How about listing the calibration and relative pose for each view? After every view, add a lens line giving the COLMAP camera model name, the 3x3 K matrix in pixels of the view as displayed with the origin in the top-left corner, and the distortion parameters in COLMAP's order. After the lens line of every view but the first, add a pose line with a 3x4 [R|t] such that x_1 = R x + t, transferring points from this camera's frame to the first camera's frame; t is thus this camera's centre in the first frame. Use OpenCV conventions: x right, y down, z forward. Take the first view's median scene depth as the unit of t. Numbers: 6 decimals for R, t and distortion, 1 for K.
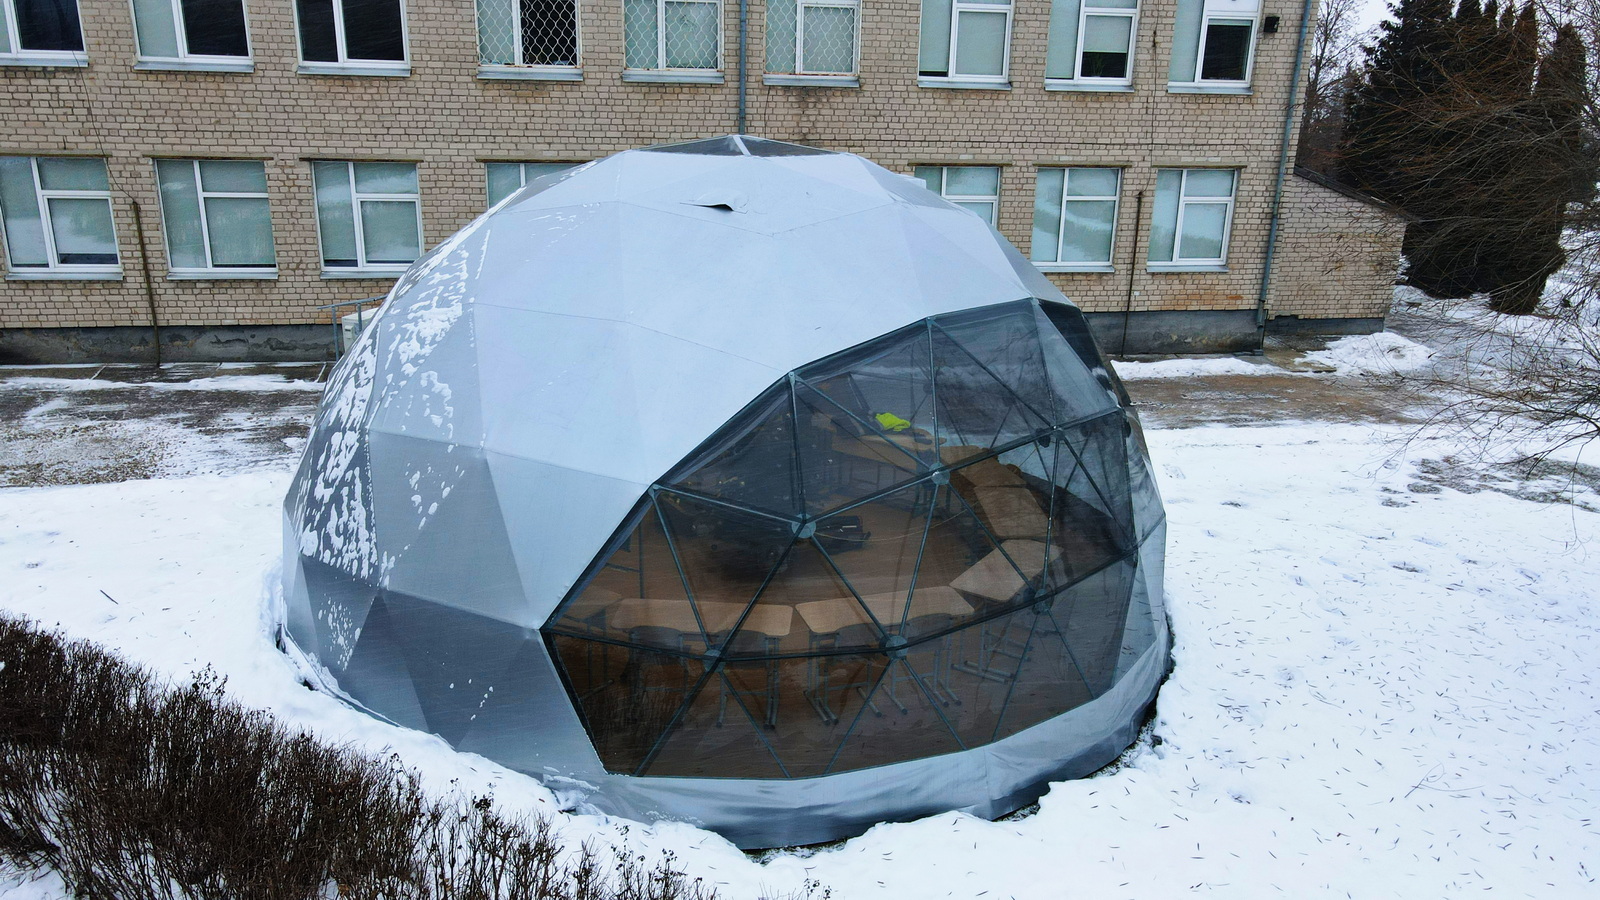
lens RADIAL K [[1168.4, 0, 800.0], [0, 1168.4, 450.0], [0, 0, 1]] dist [-0.000670, 0.055755]
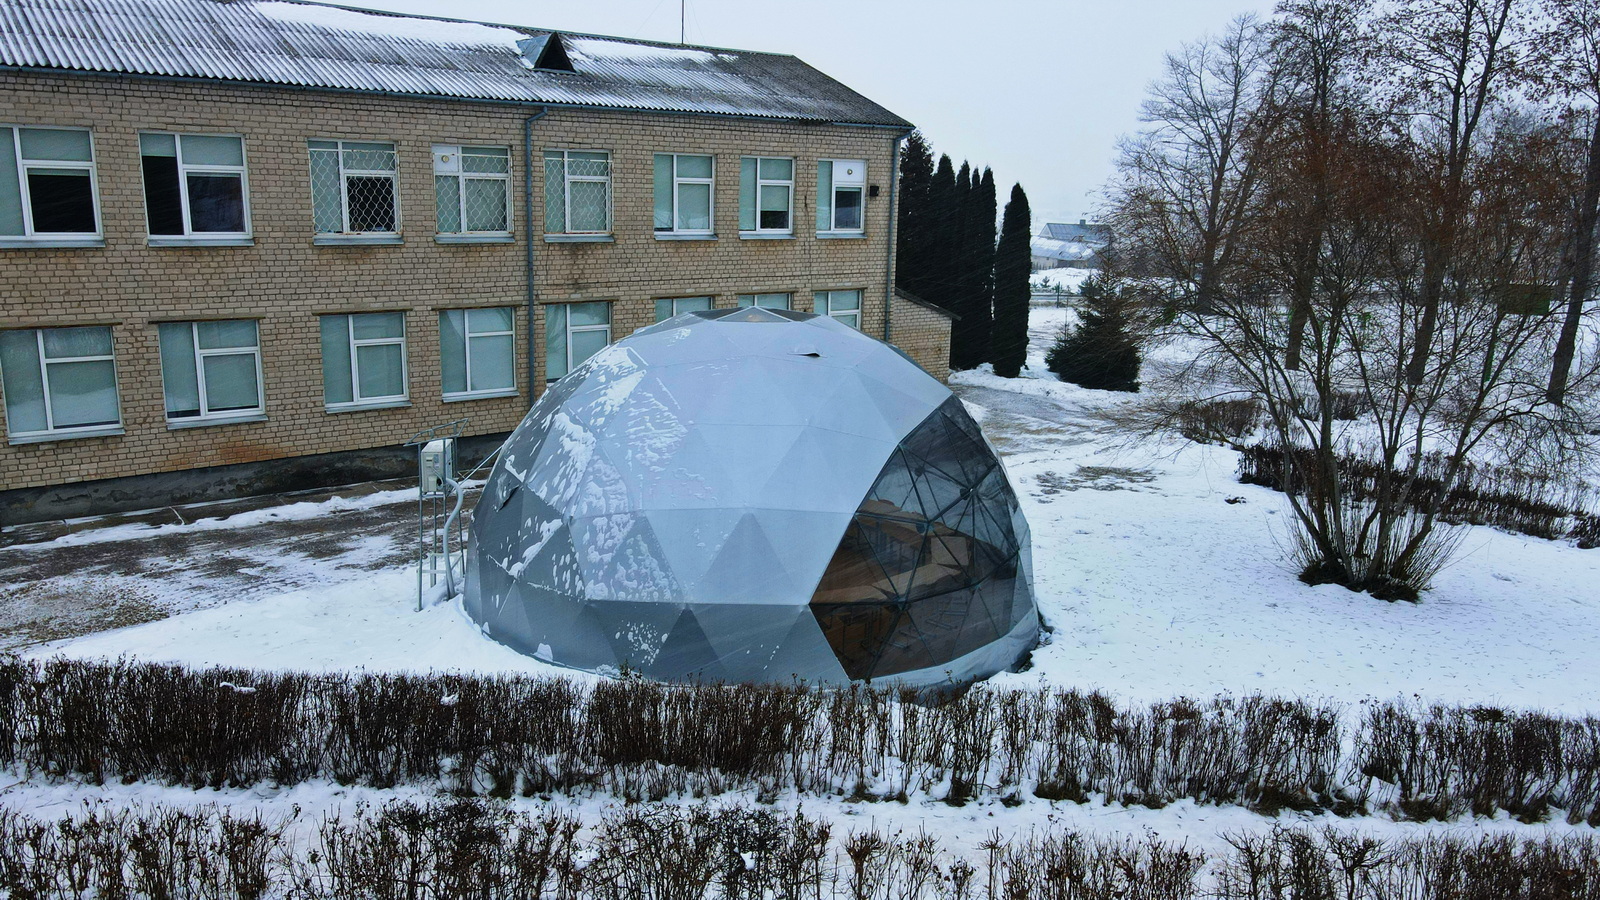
lens RADIAL K [[1168.4, 0, 800.0], [0, 1168.4, 450.0], [0, 0, 1]] dist [-0.000670, 0.055755]
pose [[0.888849, -0.104198, 0.446195, -0.383815], [0.138471, 0.989352, -0.044805, 0.001054], [-0.436775, 0.101610, 0.893814, -0.221995]]
